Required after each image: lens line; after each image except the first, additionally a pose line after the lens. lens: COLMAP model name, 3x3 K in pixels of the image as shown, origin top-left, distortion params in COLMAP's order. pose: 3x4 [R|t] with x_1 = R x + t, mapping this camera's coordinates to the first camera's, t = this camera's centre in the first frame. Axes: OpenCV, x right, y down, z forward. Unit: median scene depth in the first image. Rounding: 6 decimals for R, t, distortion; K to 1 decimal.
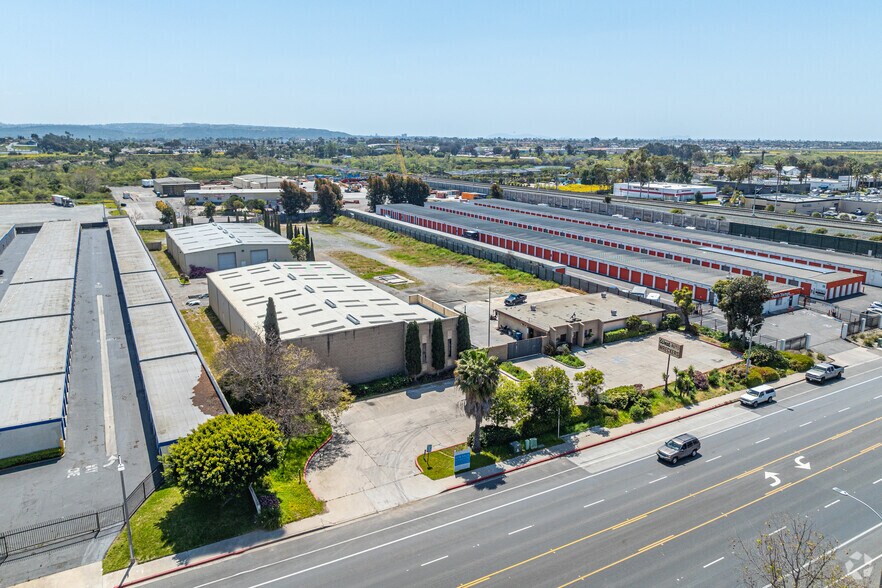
lens RADIAL K [[621.7, 0, 442.2], [0, 621.7, 292.8], [0, 0, 1]] dist [-0.007419, 0.000303]
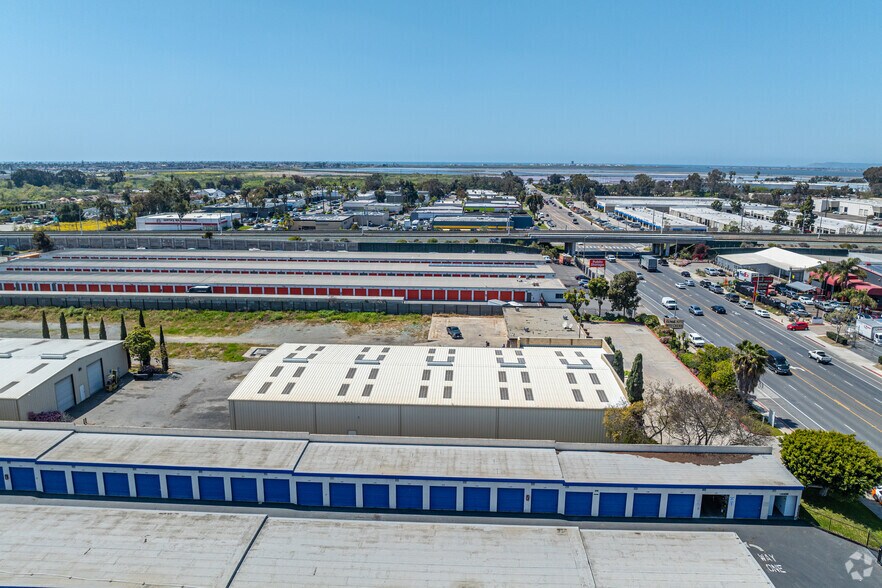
lens RADIAL K [[621.7, 0, 440.3], [0, 621.7, 295.1], [0, 0, 1]] dist [-0.007419, 0.000303]
pose [[0.524557, -0.181073, 0.831897, -0.547815], [0.202410, 0.975629, 0.084727, -0.103822], [-0.826964, 0.123940, 0.548424, 0.292917]]
